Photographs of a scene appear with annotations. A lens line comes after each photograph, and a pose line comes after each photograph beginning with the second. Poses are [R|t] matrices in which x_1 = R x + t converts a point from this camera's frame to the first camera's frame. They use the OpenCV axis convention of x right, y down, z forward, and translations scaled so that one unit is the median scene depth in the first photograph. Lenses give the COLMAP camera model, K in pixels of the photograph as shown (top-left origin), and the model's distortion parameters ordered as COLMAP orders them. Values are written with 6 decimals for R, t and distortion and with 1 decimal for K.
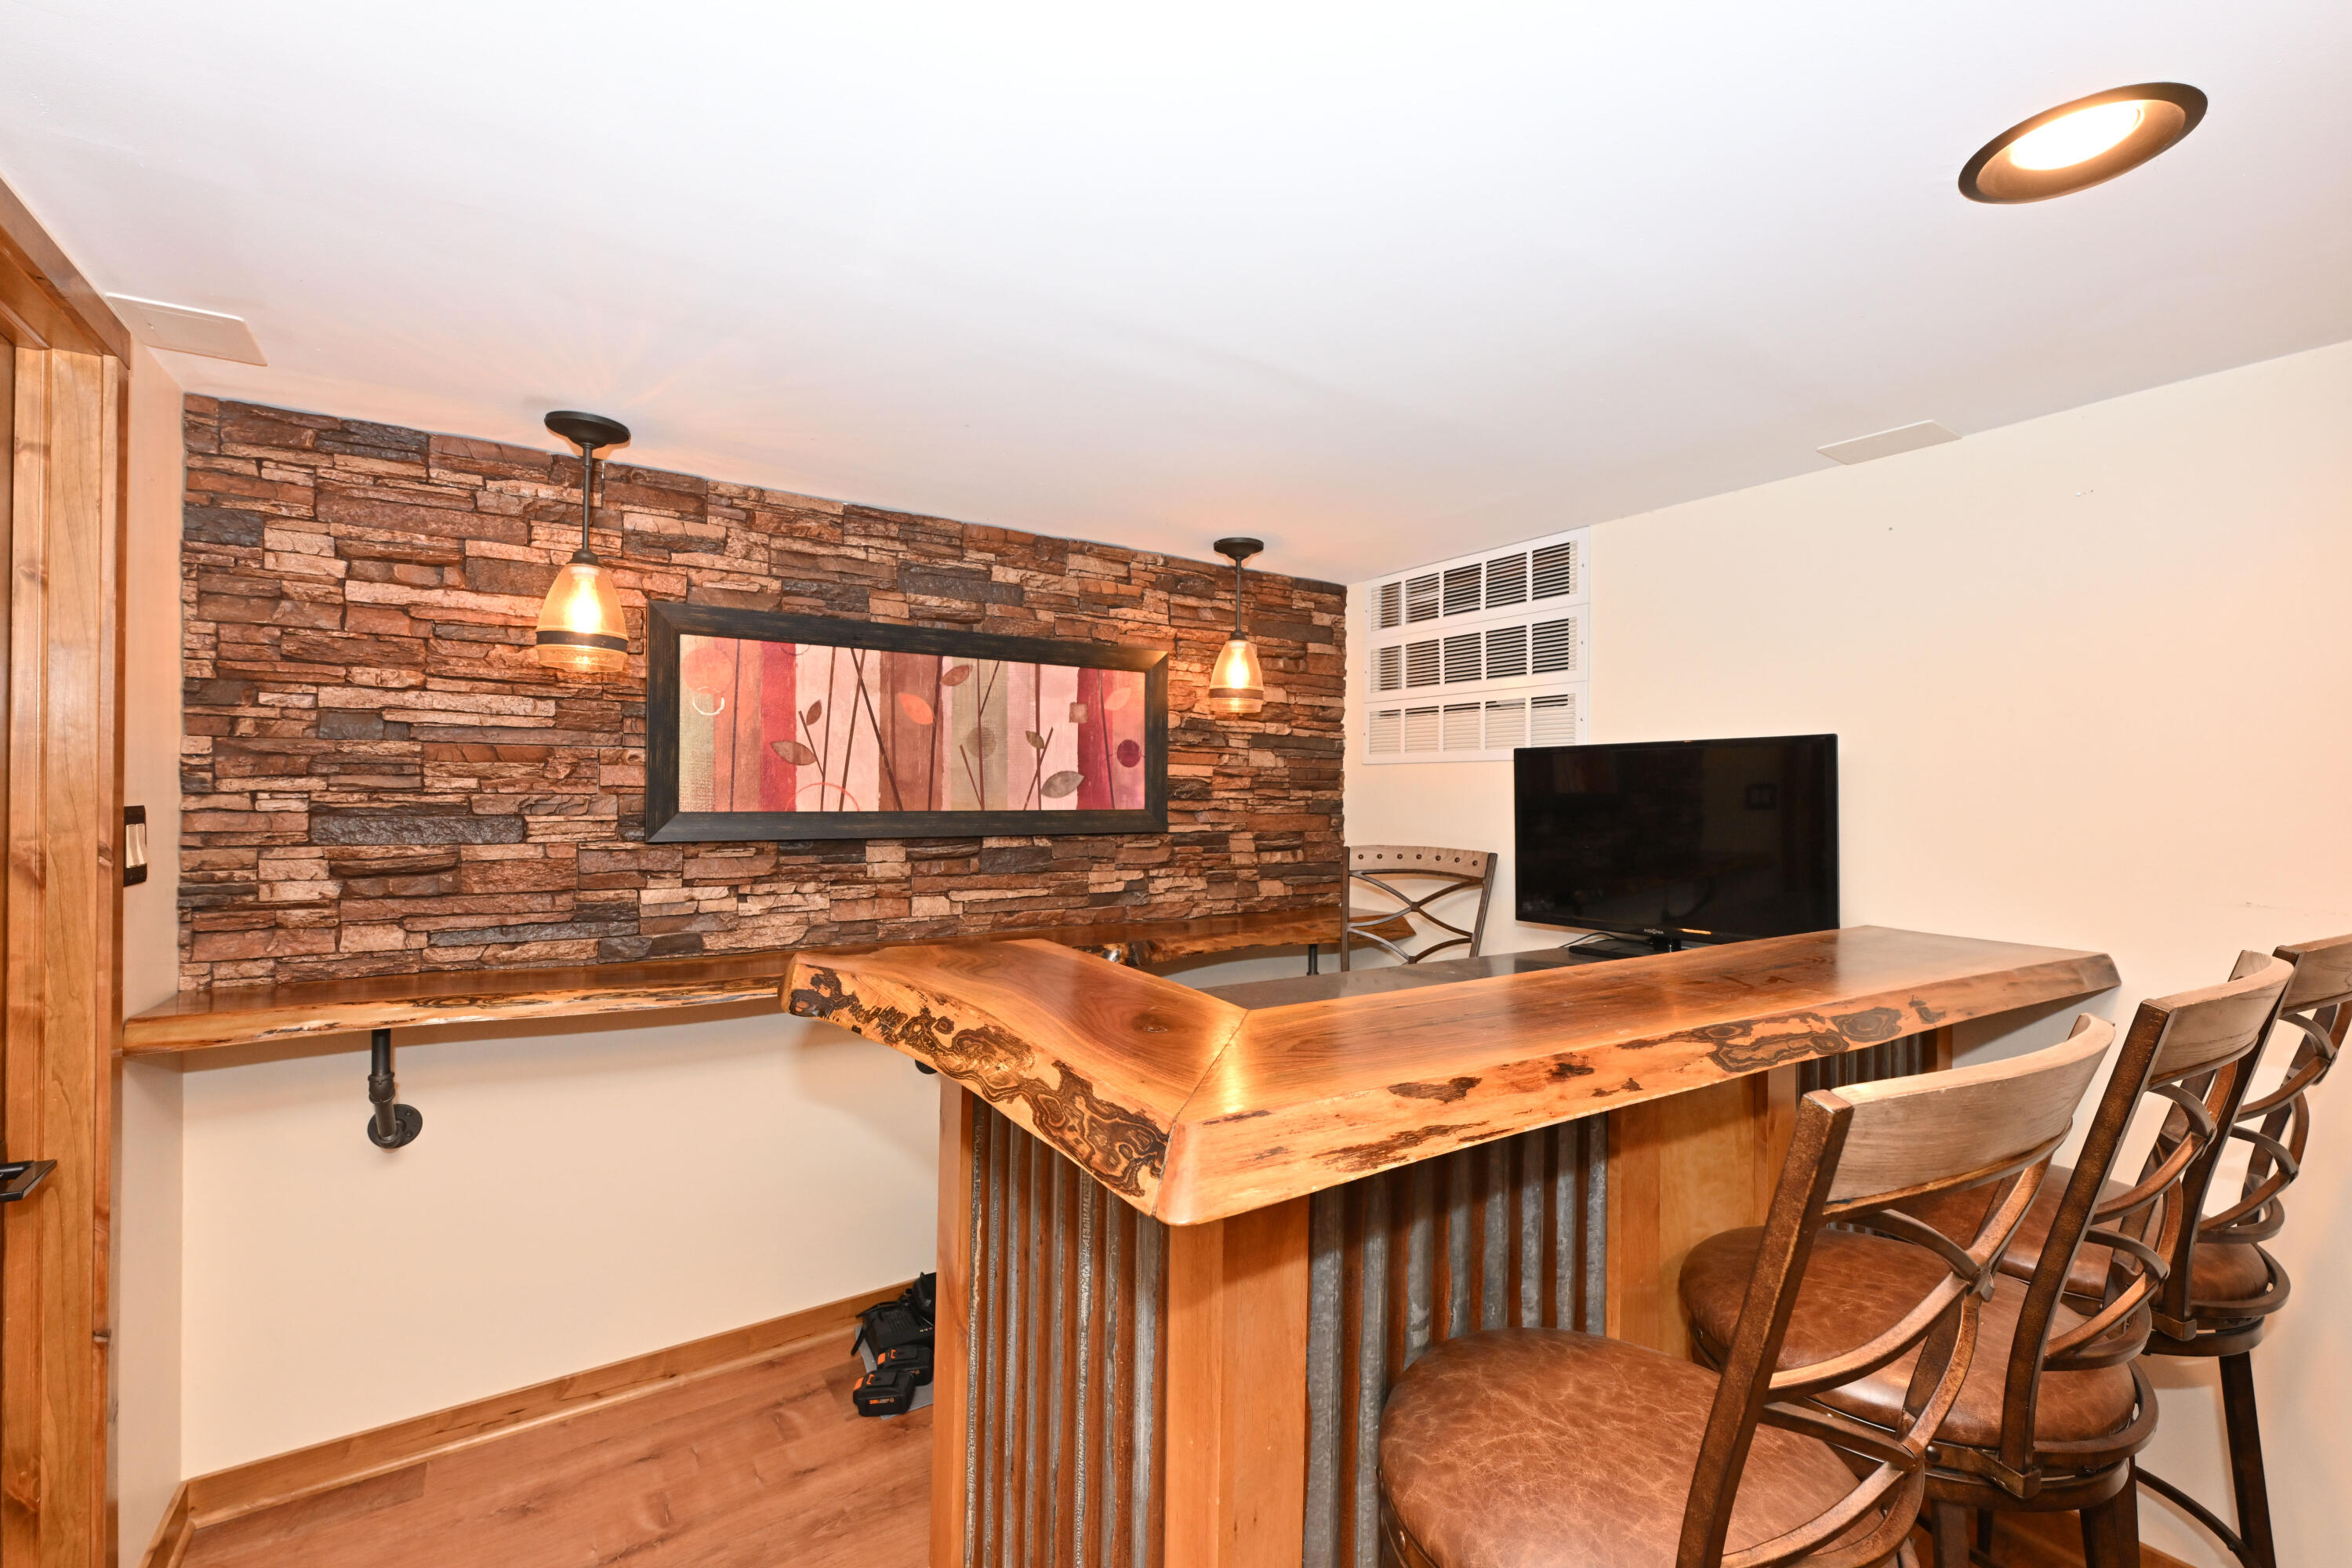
lens RADIAL K [[1003.2, 0, 1183.1], [0, 1003.2, 790.3], [0, 0, 1]] dist [-0.002347, 0.000124]
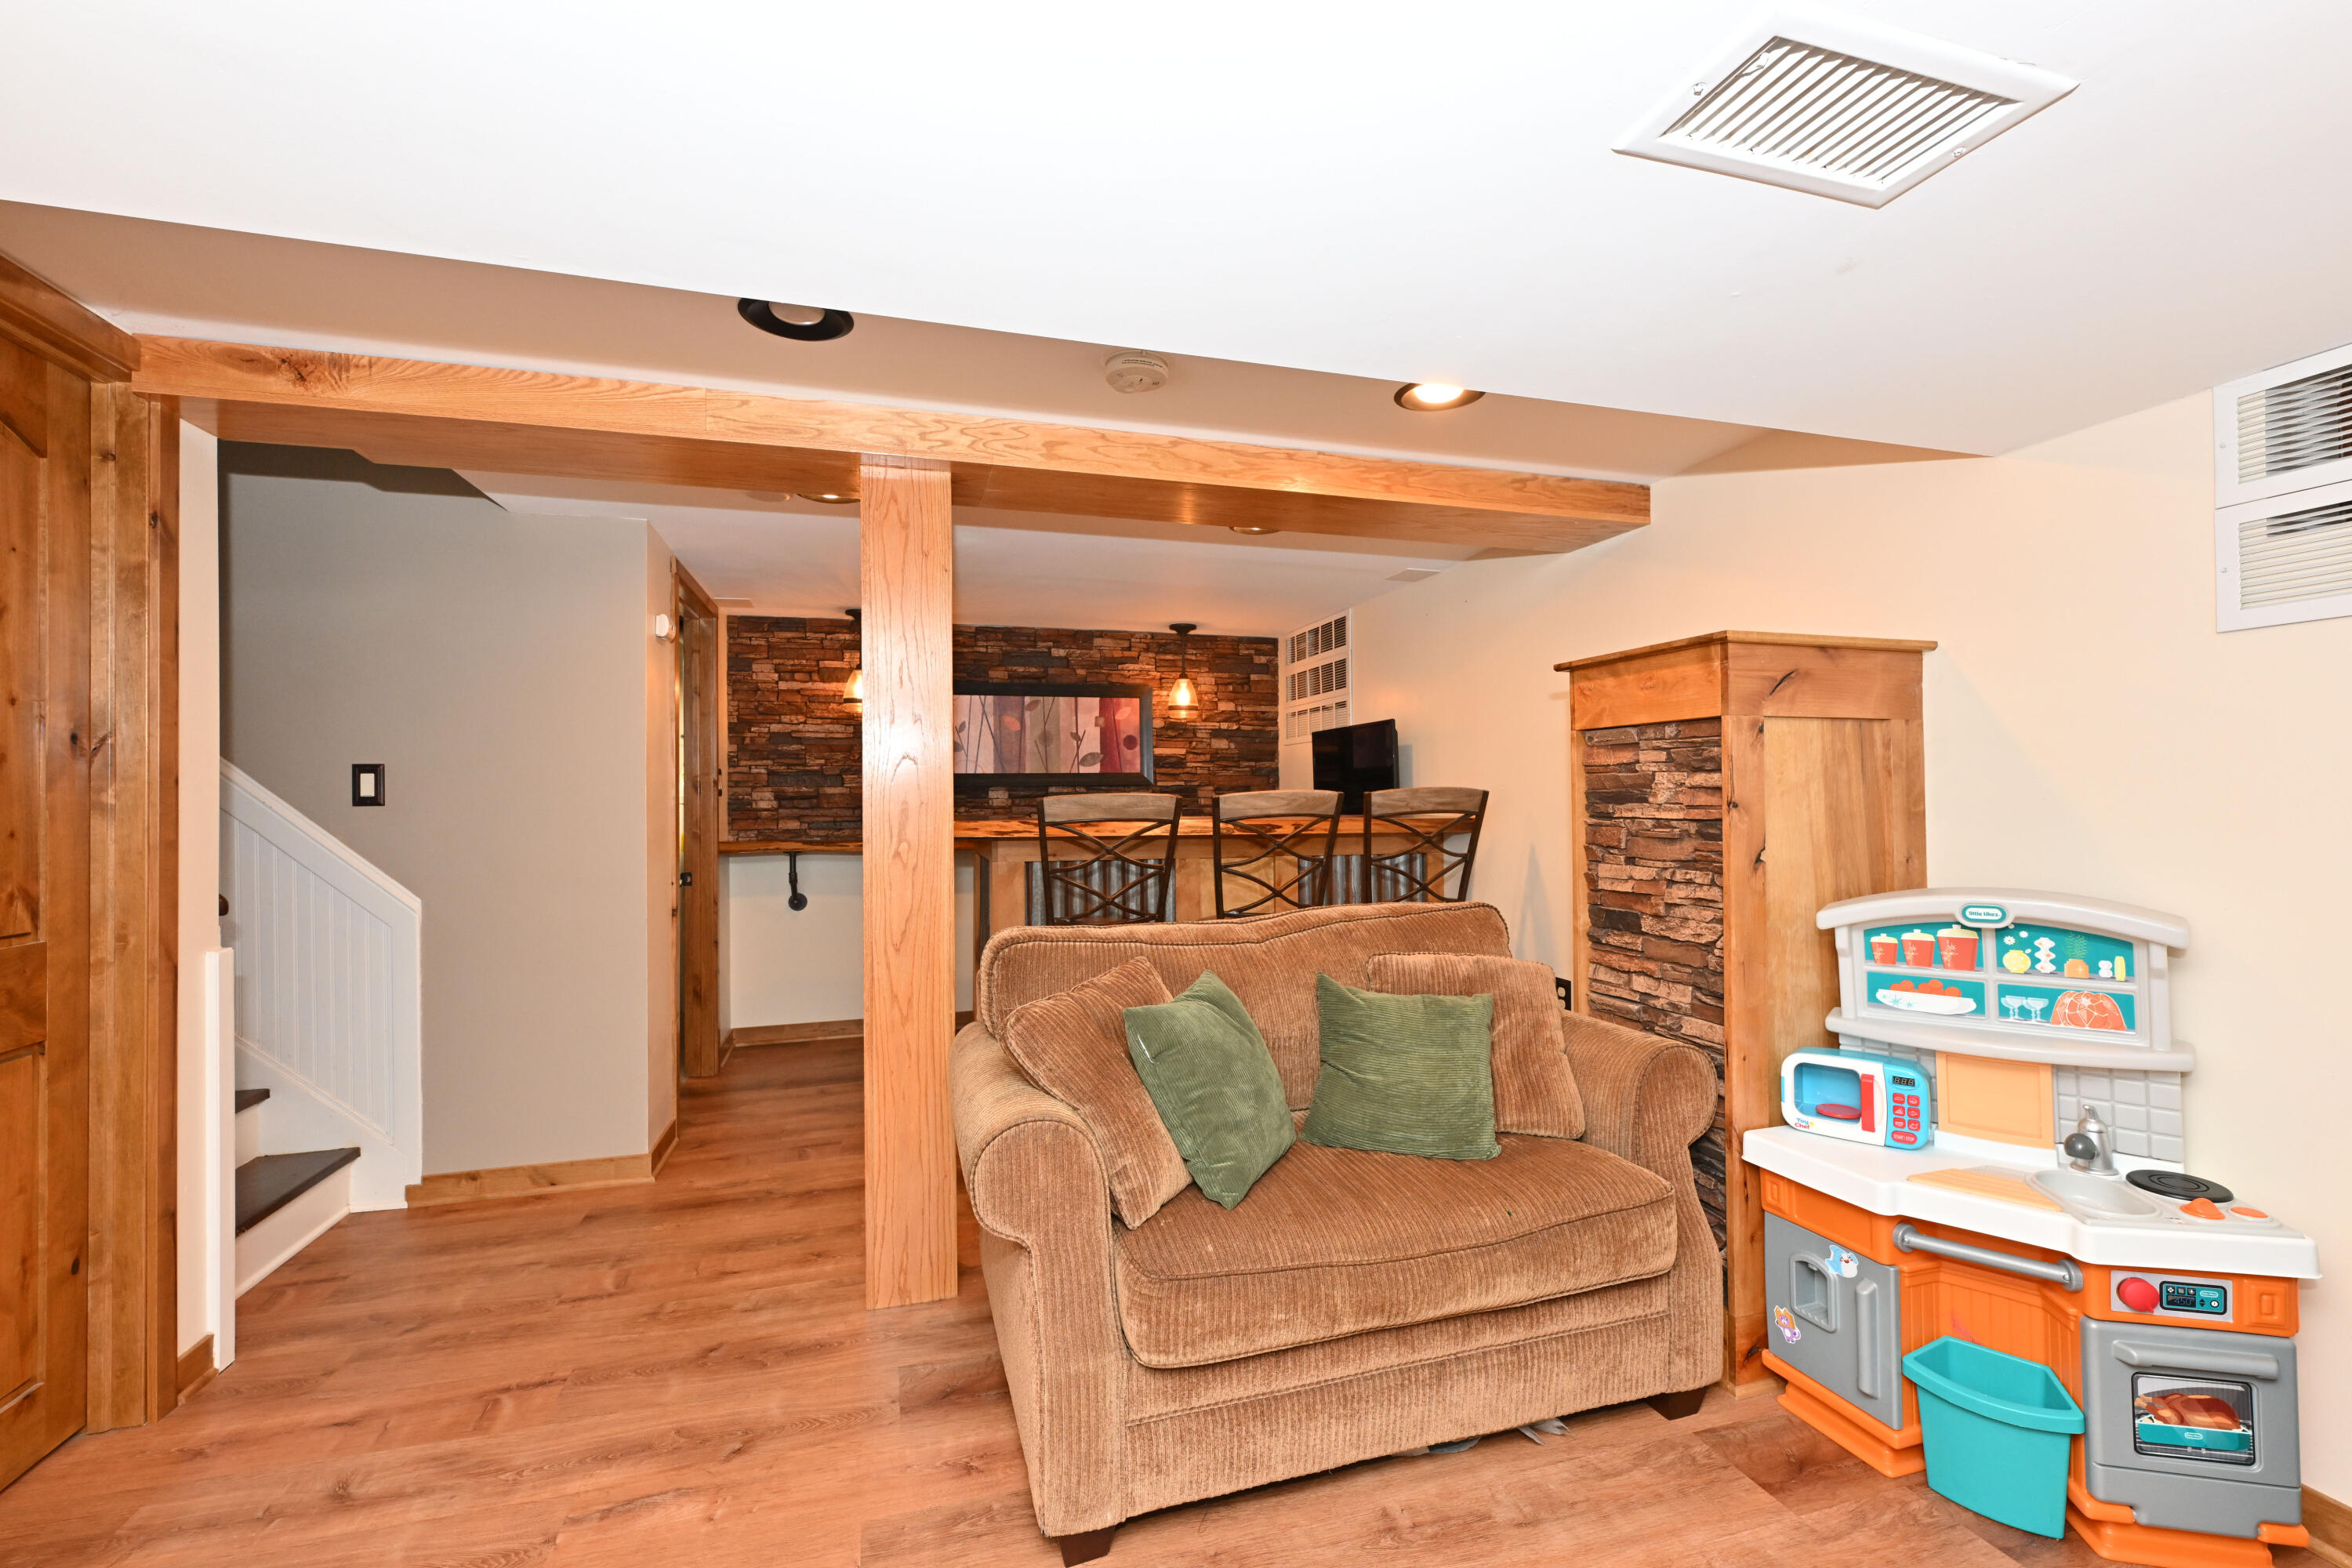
lens RADIAL K [[1003.2, 0, 1182.0], [0, 1003.2, 780.6], [0, 0, 1]] dist [-0.002347, 0.000124]
pose [[0.956193, -0.022468, -0.291873, 0.706813], [0.018168, 0.999683, -0.017432, 0.083313], [0.292172, 0.011366, 0.956298, -0.909892]]
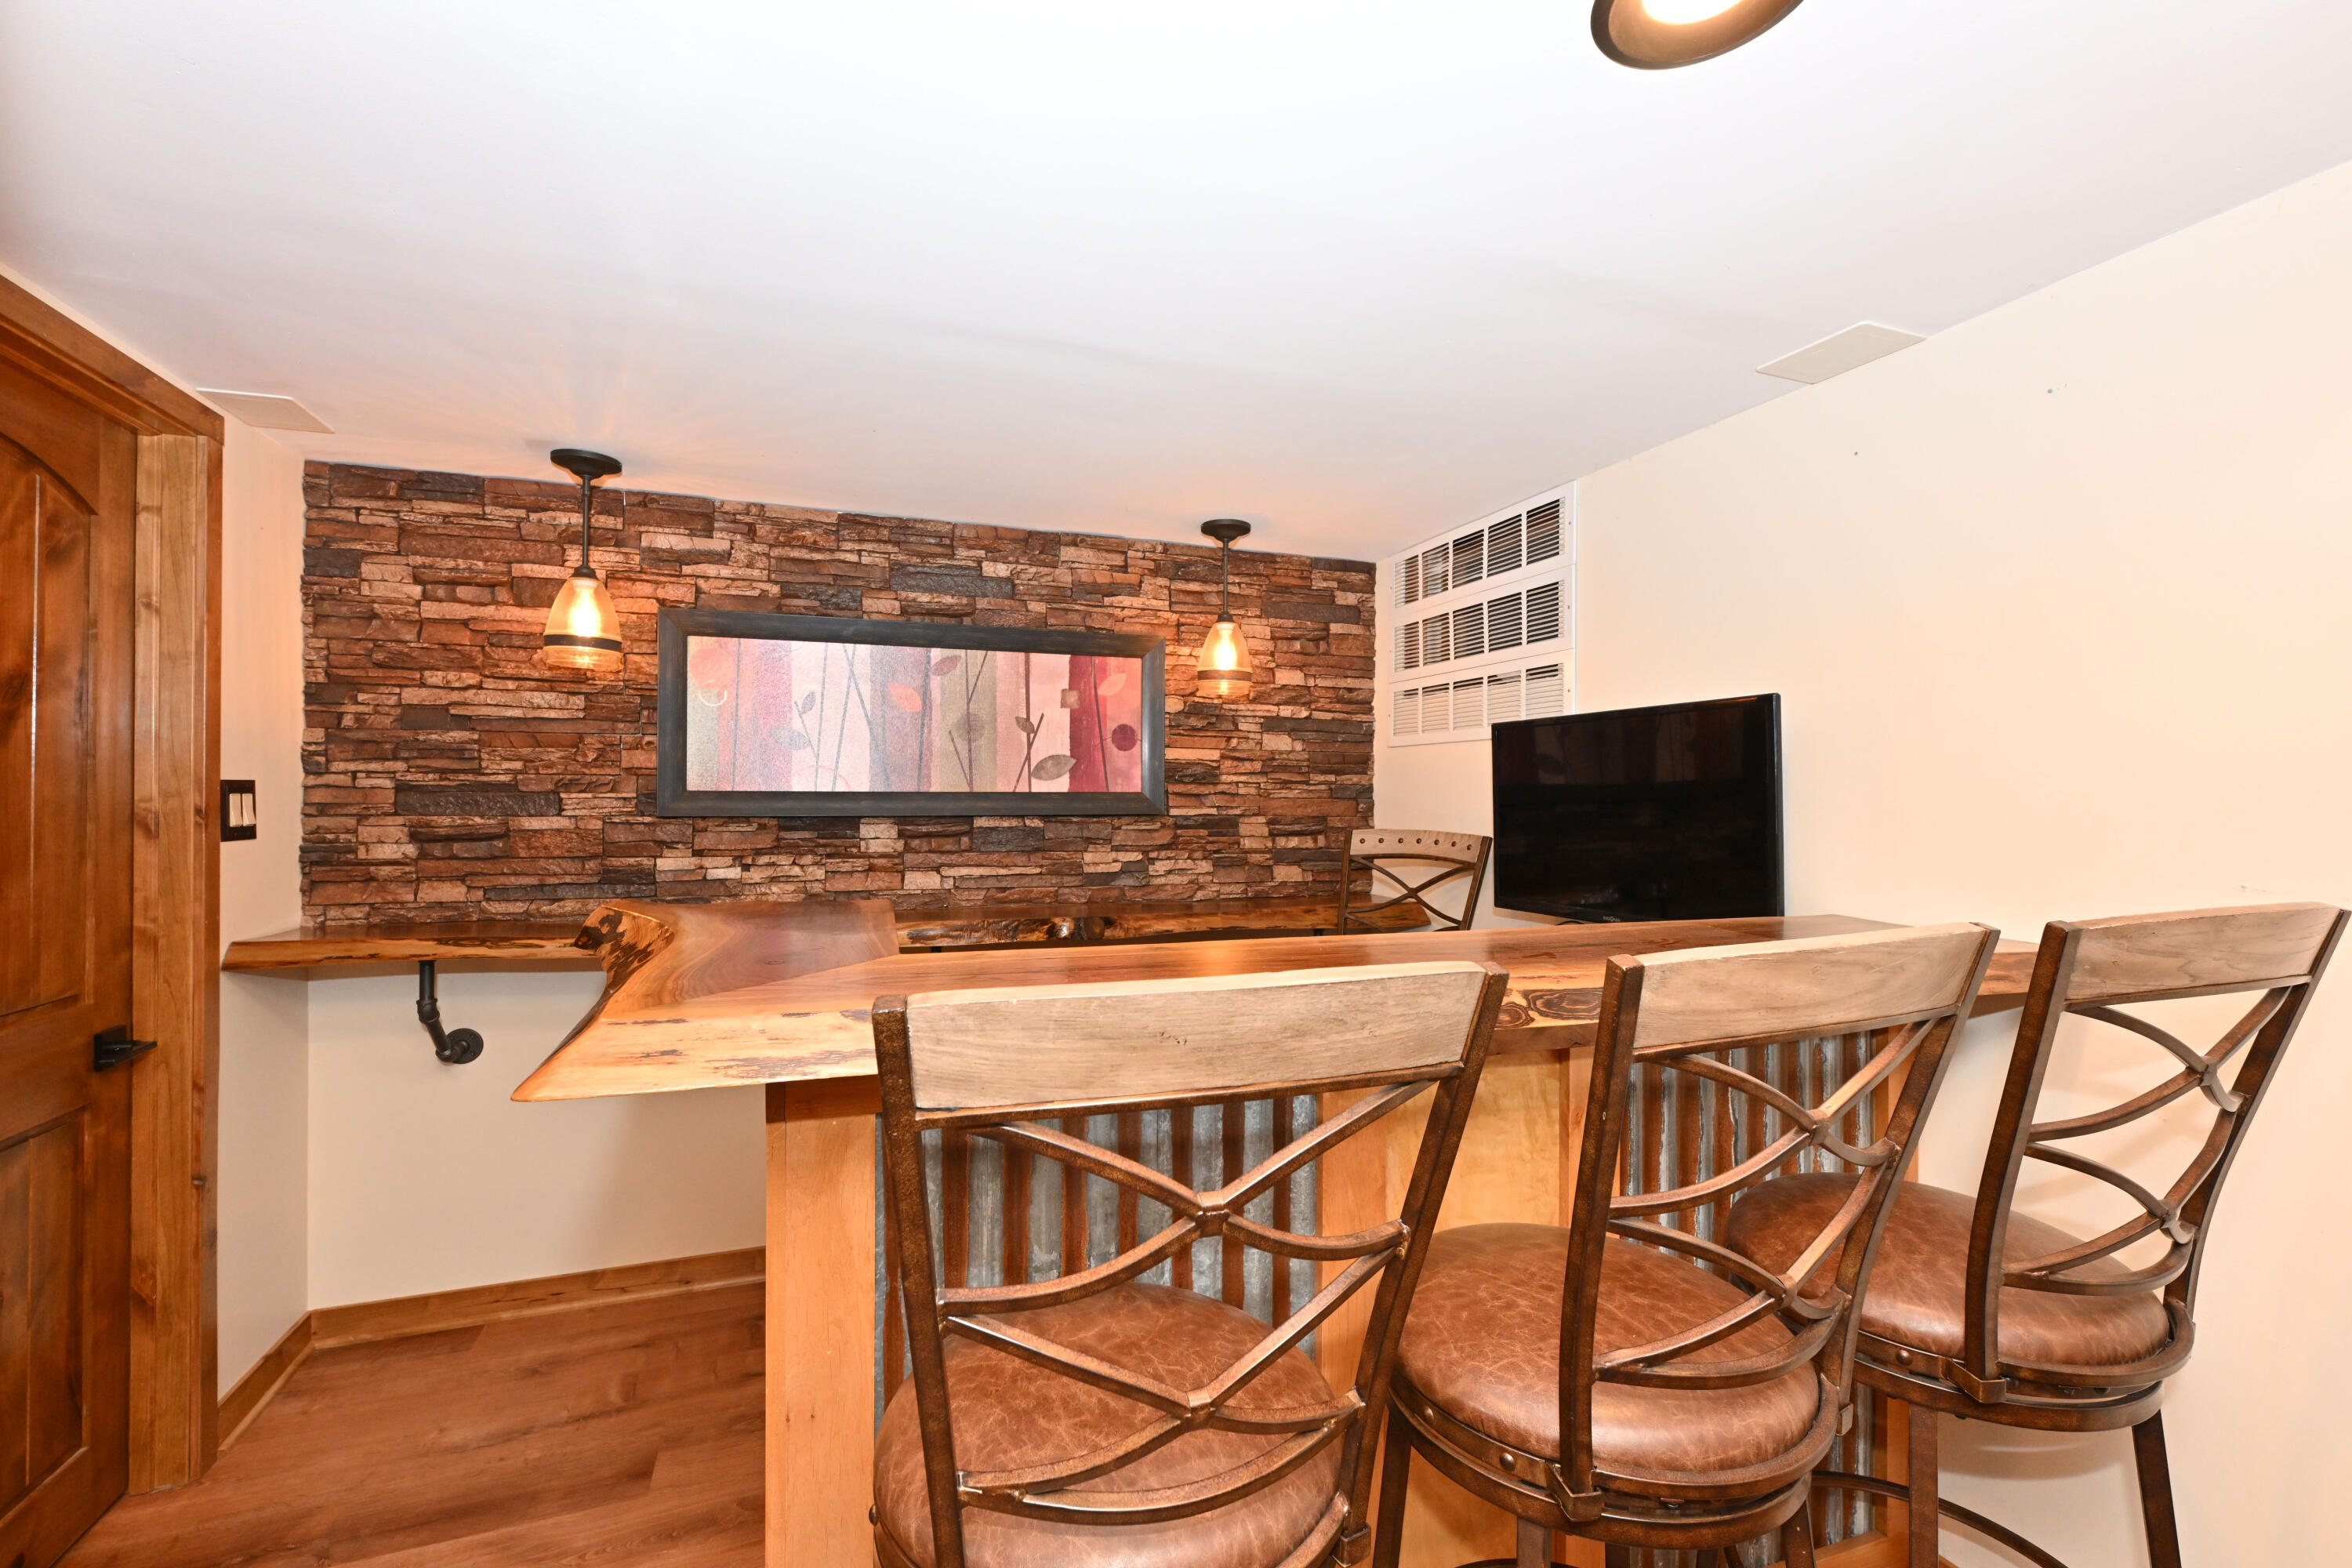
lens RADIAL K [[1003.2, 0, 1171.4], [0, 1003.2, 792.7], [0, 0, 1]] dist [-0.002347, 0.000124]
pose [[0.969814, -0.003631, -0.243818, 0.297958], [0.003540, 0.999993, -0.000811, 0.025387], [0.243819, -0.000076, 0.969821, 0.020964]]
